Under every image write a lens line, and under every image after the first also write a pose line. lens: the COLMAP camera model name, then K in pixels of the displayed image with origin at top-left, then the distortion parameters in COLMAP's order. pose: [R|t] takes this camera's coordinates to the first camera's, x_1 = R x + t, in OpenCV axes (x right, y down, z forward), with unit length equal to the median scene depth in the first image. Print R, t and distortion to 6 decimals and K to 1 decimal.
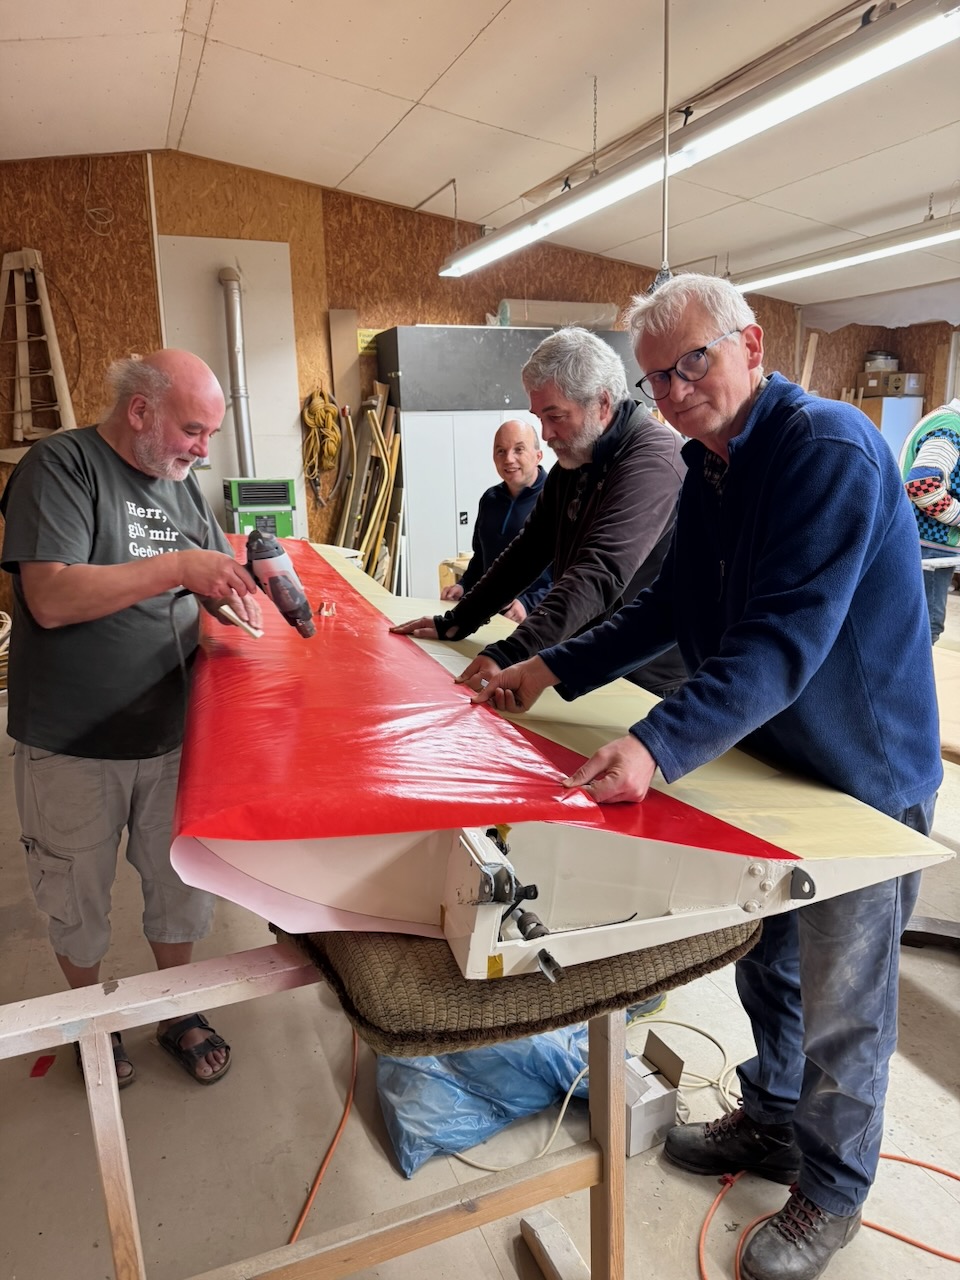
lens RADIAL K [[886.0, 0, 480.0], [0, 886.0, 640.0], [0, 0, 1]] dist [-0.010594, 0.005393]
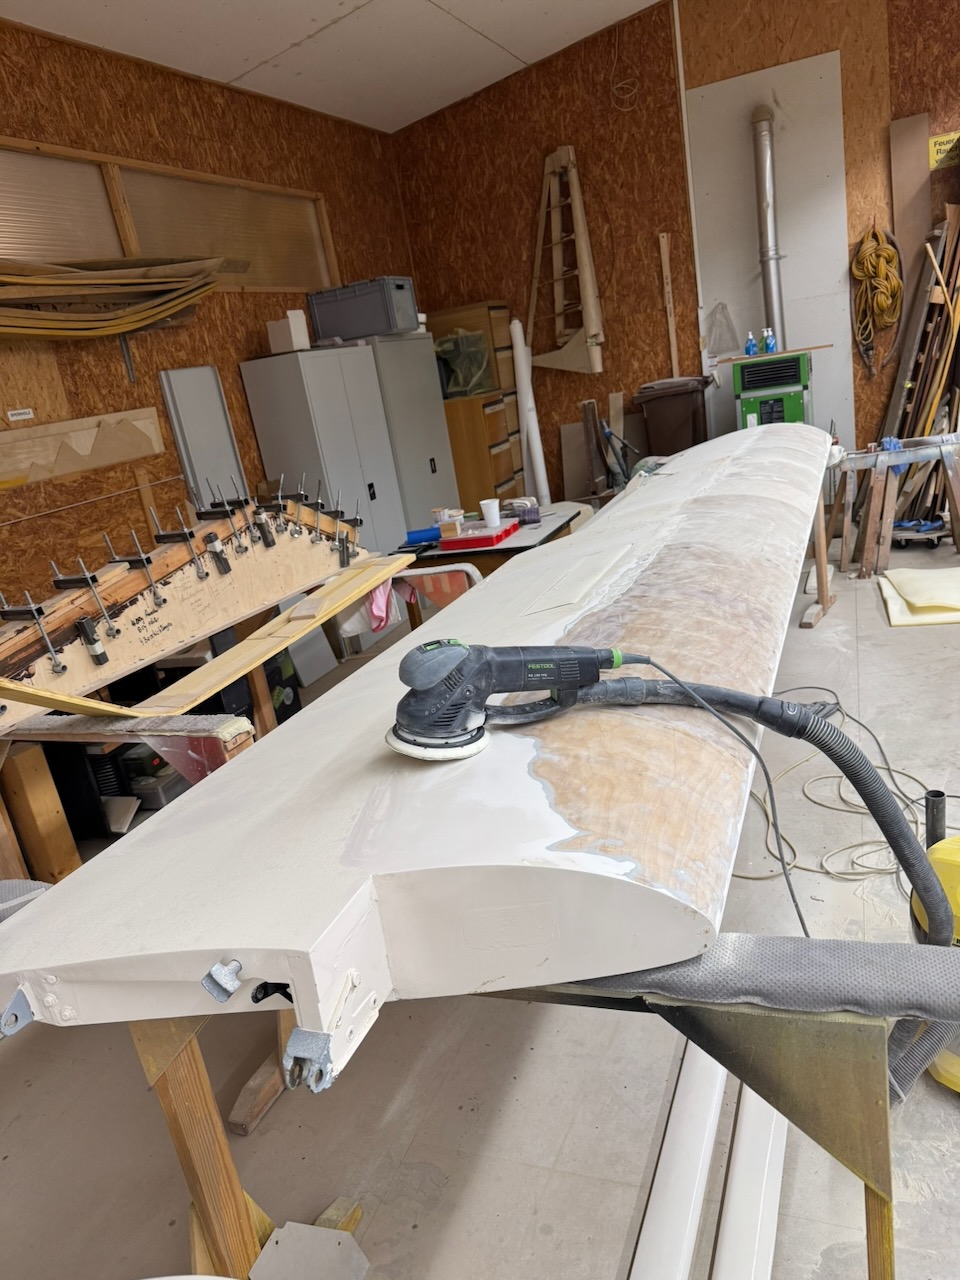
lens RADIAL K [[886.0, 0, 480.0], [0, 886.0, 640.0], [0, 0, 1]] dist [-0.010594, 0.005393]
pose [[0.761046, 0.083256, -0.643333, 0.108291], [0.012744, 0.989620, 0.143145, -0.029821], [0.648572, -0.117138, 0.752085, 0.108839]]
